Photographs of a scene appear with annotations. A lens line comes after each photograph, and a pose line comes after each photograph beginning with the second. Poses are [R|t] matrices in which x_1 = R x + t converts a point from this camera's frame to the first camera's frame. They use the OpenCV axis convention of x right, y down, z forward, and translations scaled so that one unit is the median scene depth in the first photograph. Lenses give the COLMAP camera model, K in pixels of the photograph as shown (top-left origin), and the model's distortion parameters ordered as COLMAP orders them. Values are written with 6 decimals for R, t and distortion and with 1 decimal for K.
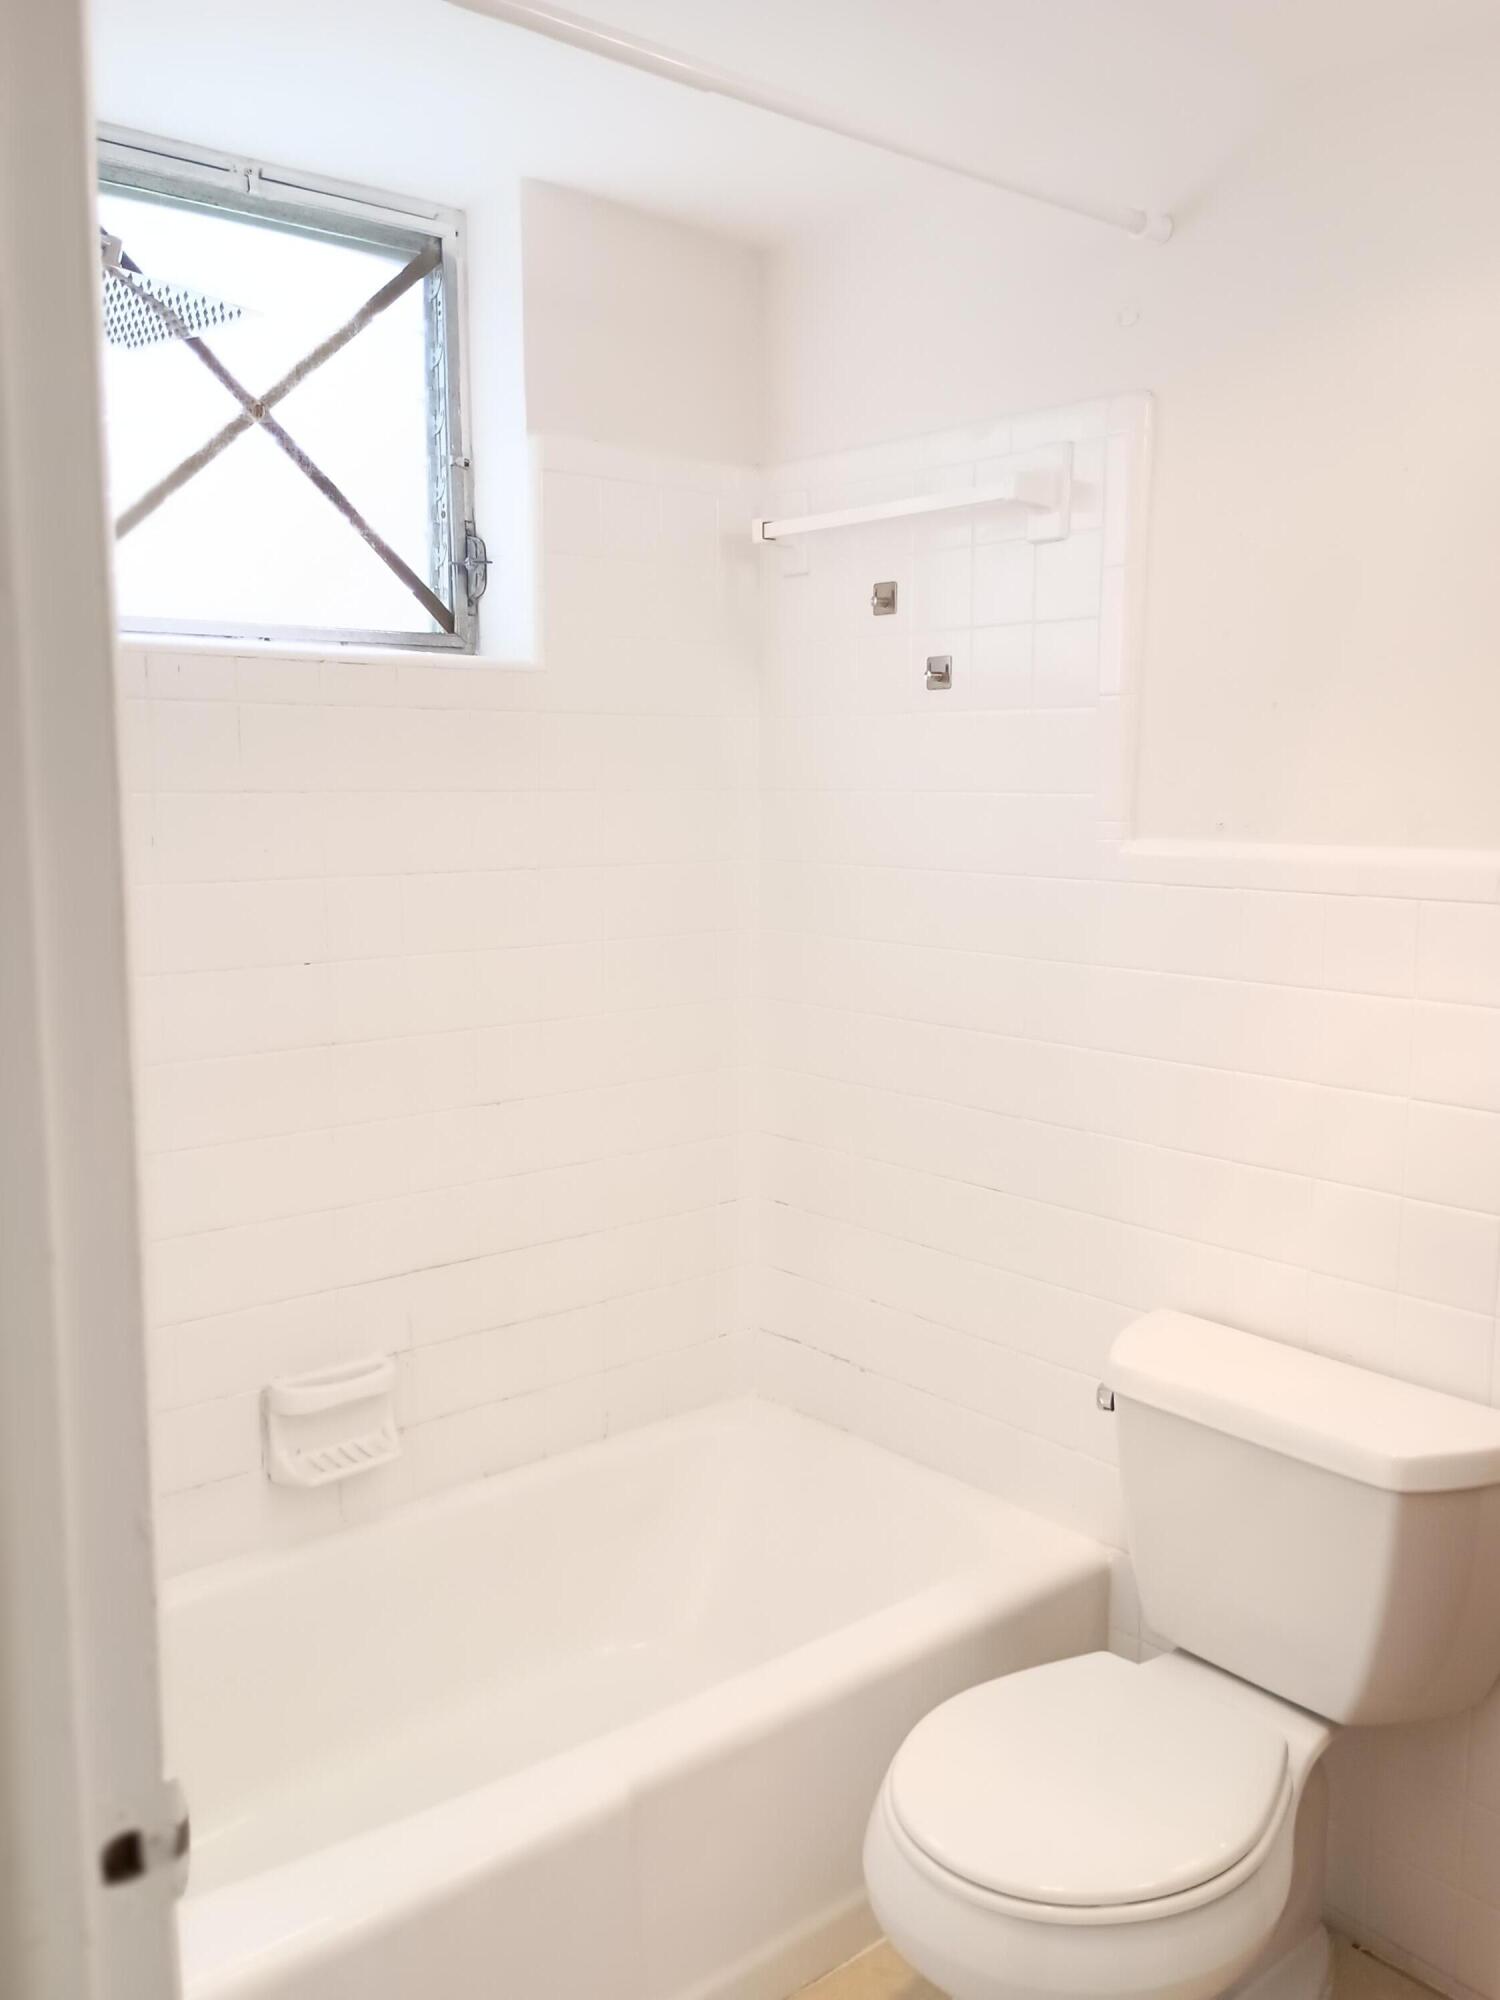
lens RADIAL K [[1680.8, 0, 741.9], [0, 1680.8, 998.9], [0, 0, 1]] dist [0.037806, -0.025344]
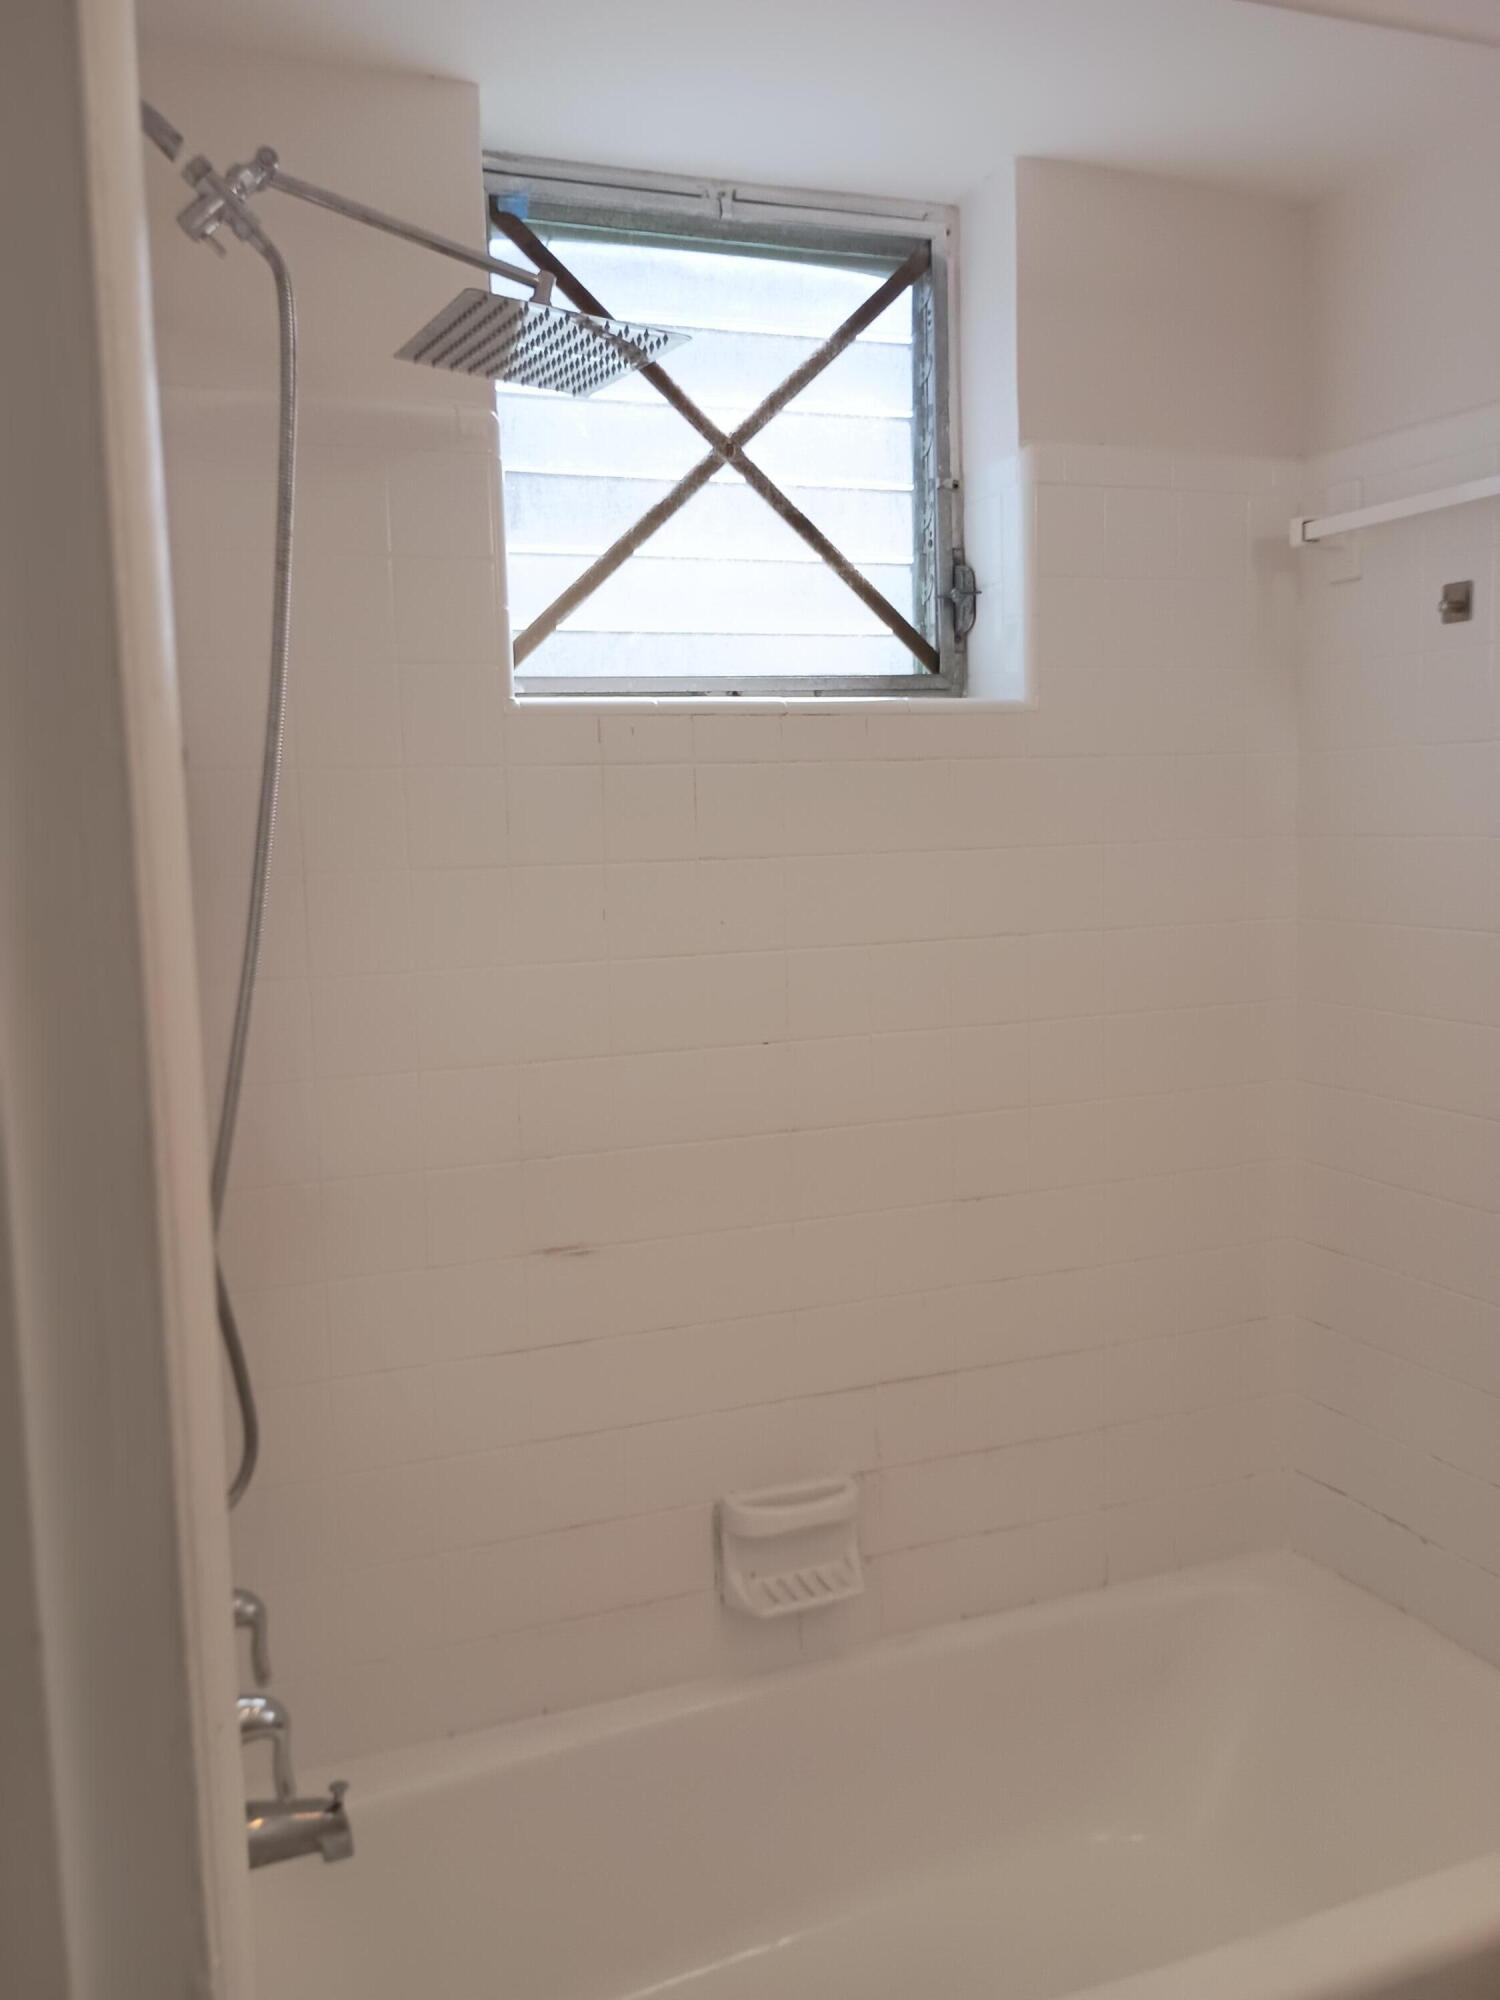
lens RADIAL K [[1680.8, 0, 760.5], [0, 1680.8, 995.7], [0, 0, 1]] dist [0.037806, -0.025344]
pose [[0.947520, 0.008826, -0.319575, 0.029648], [-0.014005, 0.999805, -0.013912, -0.032413], [0.319390, 0.017658, 0.947459, 0.124967]]
